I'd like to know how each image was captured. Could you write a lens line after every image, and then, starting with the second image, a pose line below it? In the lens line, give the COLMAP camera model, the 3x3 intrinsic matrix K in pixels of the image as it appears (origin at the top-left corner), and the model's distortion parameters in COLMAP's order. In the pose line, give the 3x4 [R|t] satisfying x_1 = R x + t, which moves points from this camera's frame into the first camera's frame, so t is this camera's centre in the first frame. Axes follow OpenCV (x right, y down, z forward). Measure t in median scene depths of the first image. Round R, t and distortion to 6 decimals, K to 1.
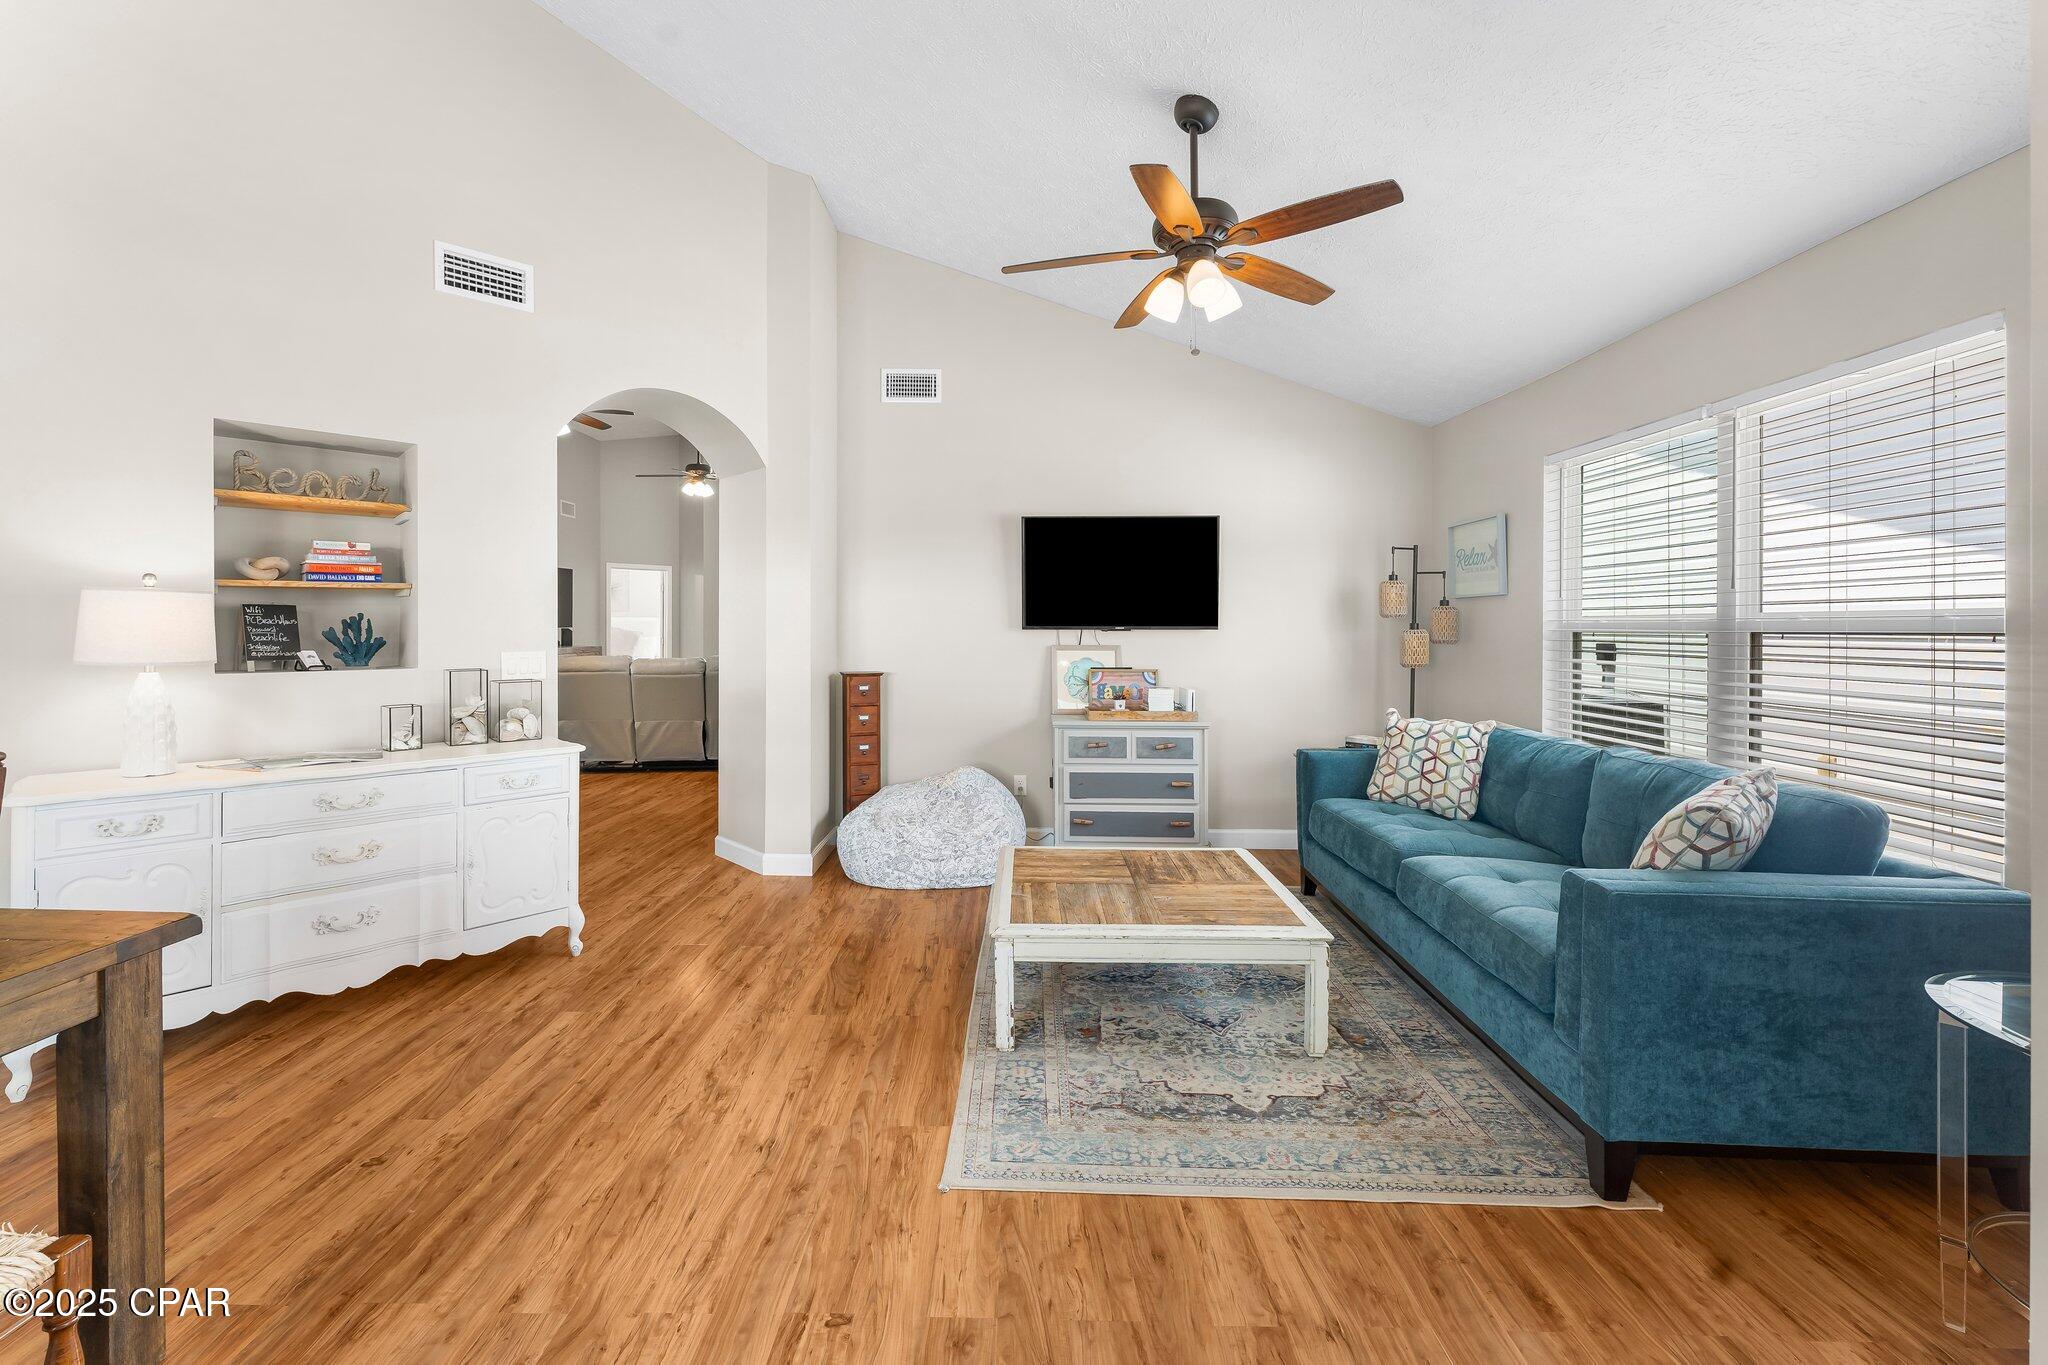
lens RADIAL K [[855.1, 0, 996.6], [0, 855.1, 629.0], [0, 0, 1]] dist [-0.000705, -0.000126]
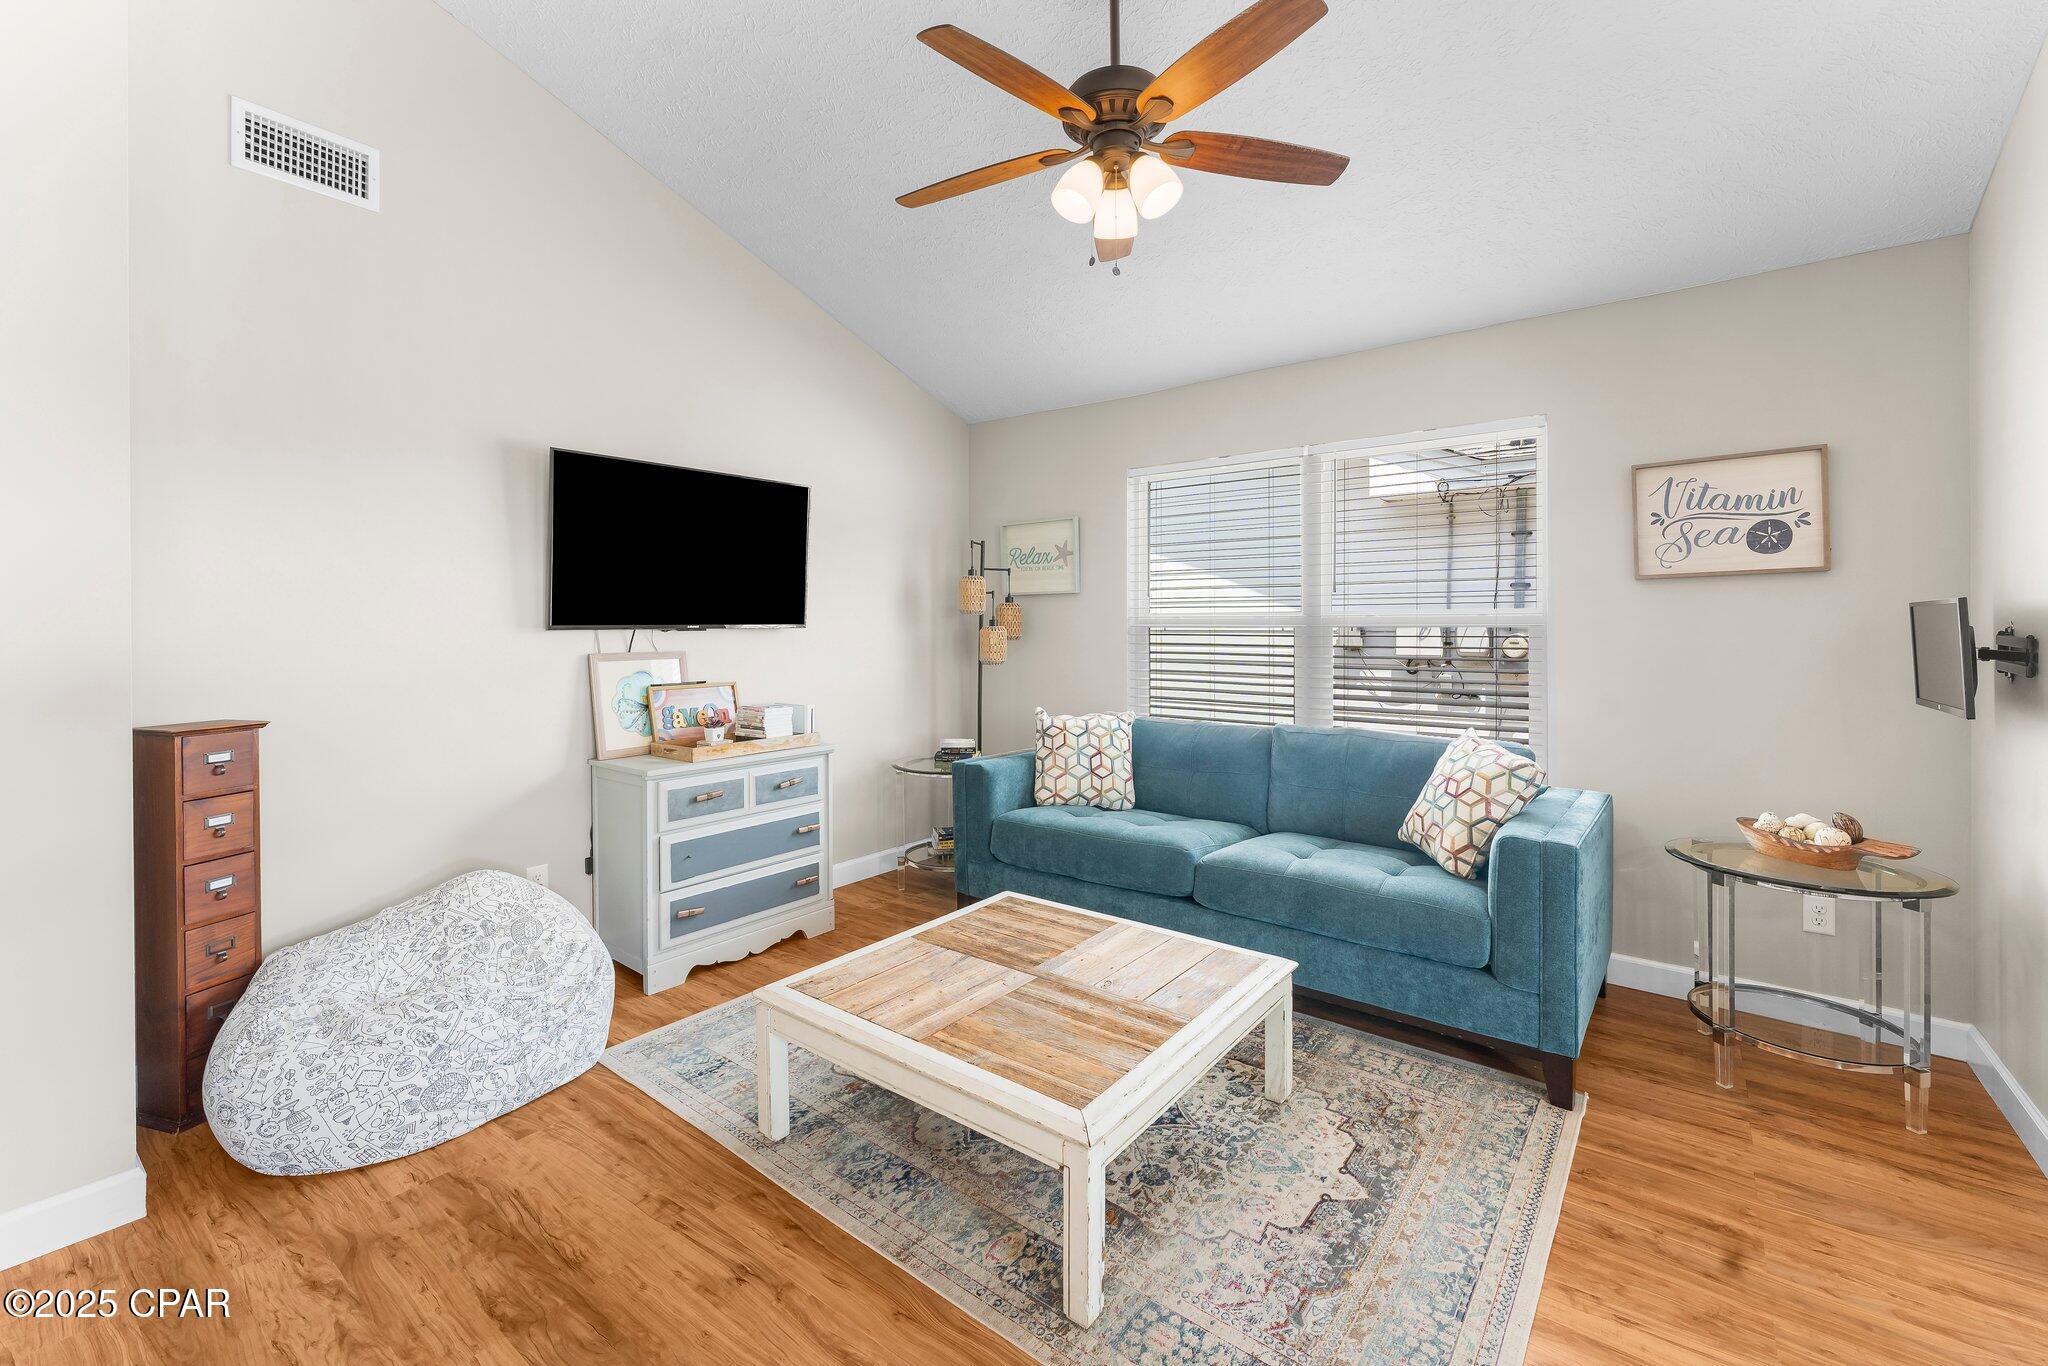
lens RADIAL K [[855.1, 0, 996.6], [0, 855.1, 629.5], [0, 0, 1]] dist [-0.000705, -0.000126]
pose [[0.596204, -0.010290, 0.802767, -0.356883], [0.007423, 0.999946, 0.007305, -0.003009], [-0.802799, 0.001604, 0.596248, 0.481147]]
